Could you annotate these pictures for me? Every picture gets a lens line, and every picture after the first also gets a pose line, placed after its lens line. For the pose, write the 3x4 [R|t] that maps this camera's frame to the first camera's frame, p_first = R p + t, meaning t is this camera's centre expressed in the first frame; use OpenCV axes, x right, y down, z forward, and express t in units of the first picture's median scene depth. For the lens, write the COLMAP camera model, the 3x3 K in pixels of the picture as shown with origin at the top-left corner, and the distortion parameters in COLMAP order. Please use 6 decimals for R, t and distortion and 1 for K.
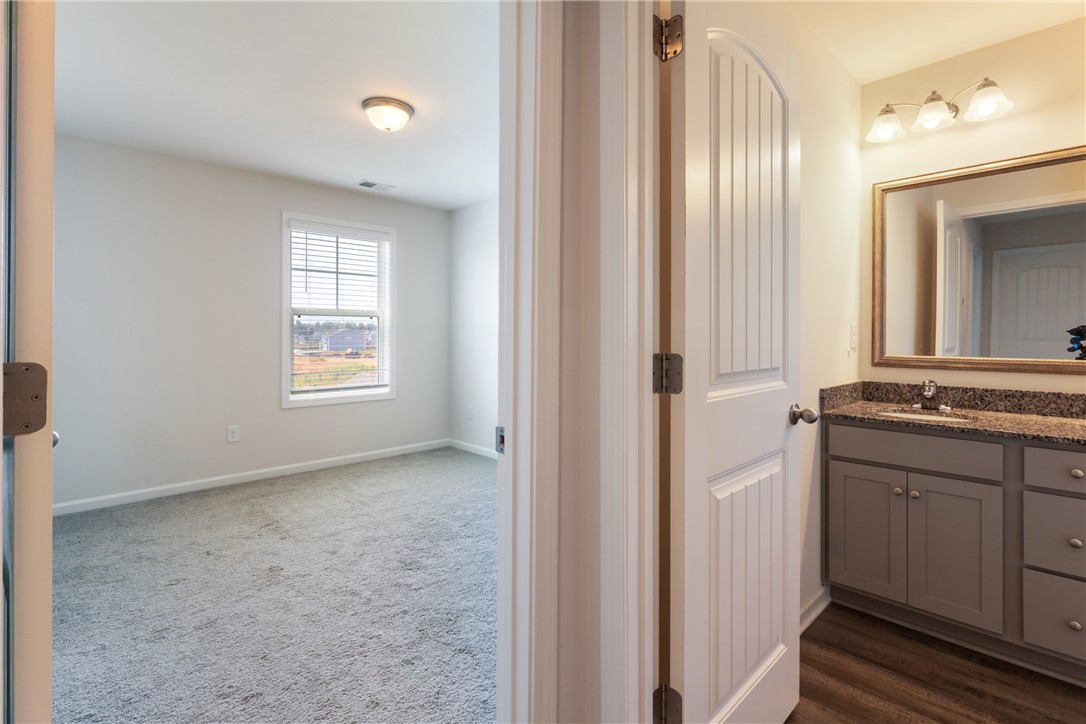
lens RADIAL K [[504.5, 0, 555.5], [0, 504.5, 338.7], [0, 0, 1]] dist [-0.001480, 0.000086]
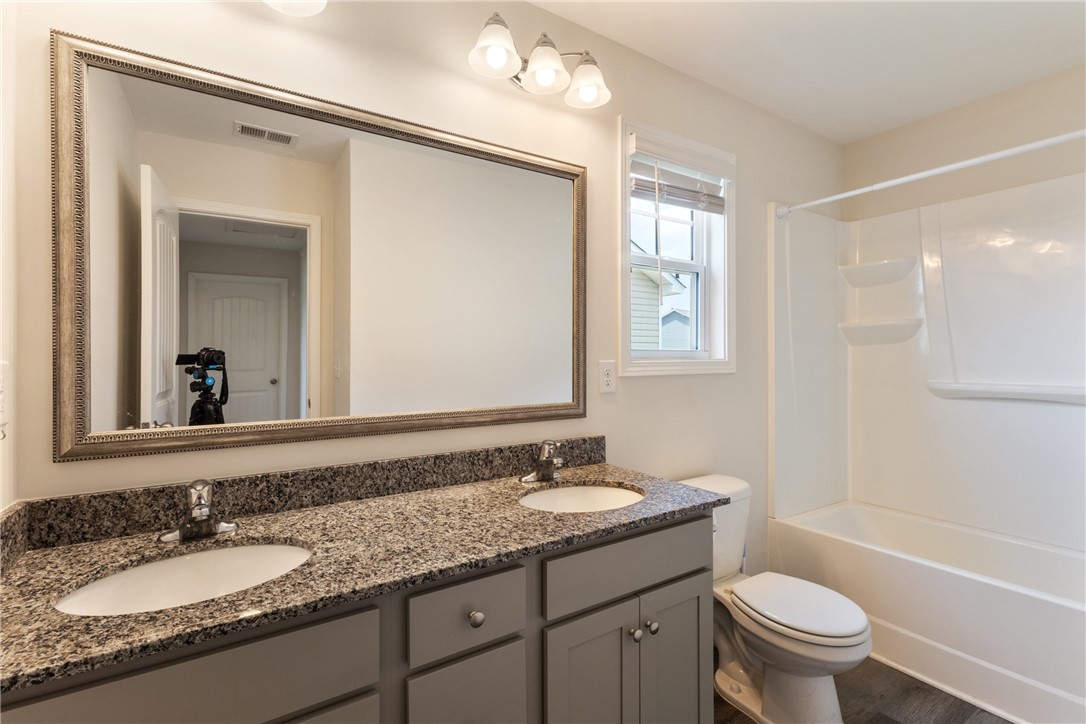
lens RADIAL K [[504.5, 0, 554.4], [0, 504.5, 361.8], [0, 0, 1]] dist [-0.001480, 0.000086]
pose [[0.194902, -0.005304, 0.980808, 0.316579], [0.009265, 0.999951, 0.003566, -0.028861], [-0.980779, 0.008393, 0.194942, 0.540935]]
